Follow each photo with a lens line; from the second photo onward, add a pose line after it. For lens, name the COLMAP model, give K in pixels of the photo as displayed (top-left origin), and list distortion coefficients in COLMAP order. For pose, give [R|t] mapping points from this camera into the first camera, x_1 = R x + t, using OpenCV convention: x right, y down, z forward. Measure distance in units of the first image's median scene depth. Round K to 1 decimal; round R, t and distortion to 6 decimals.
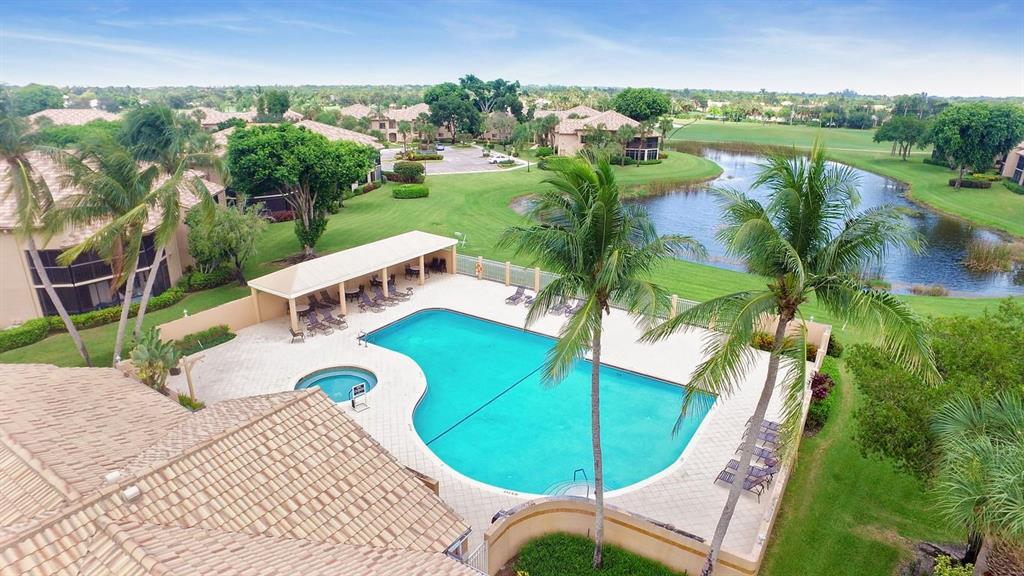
lens RADIAL K [[617.8, 0, 512.0], [0, 617.8, 288.0], [0, 0, 1]] dist [-0.097442, 0.089991]
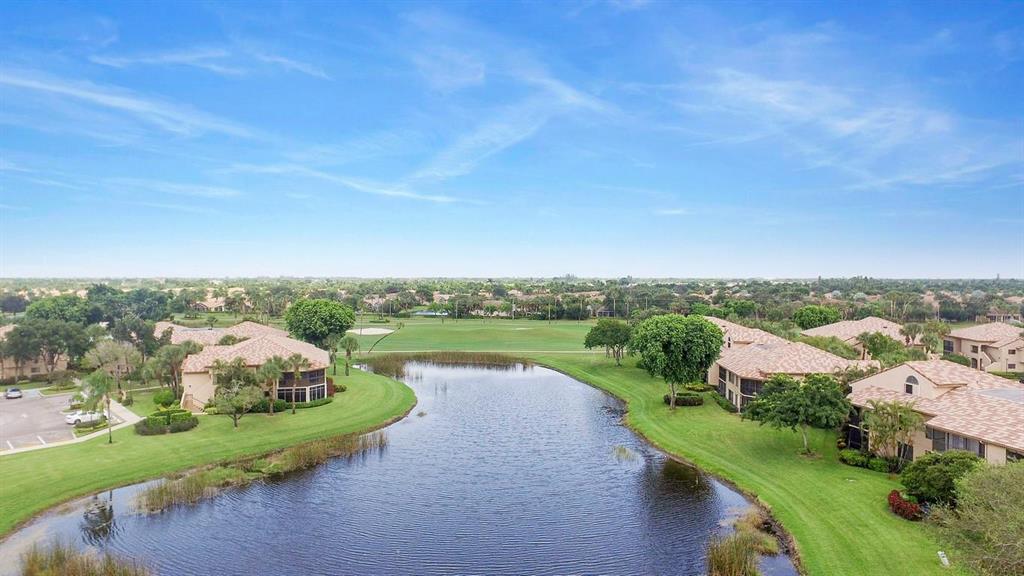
lens RADIAL K [[630.4, 0, 512.0], [0, 630.4, 288.0], [0, 0, 1]] dist [-0.099296, 0.092062]
pose [[0.924538, -0.022972, 0.380396, 0.145901], [0.132219, 0.955514, -0.263650, -0.096940], [-0.357417, 0.294051, 0.886446, 0.182022]]
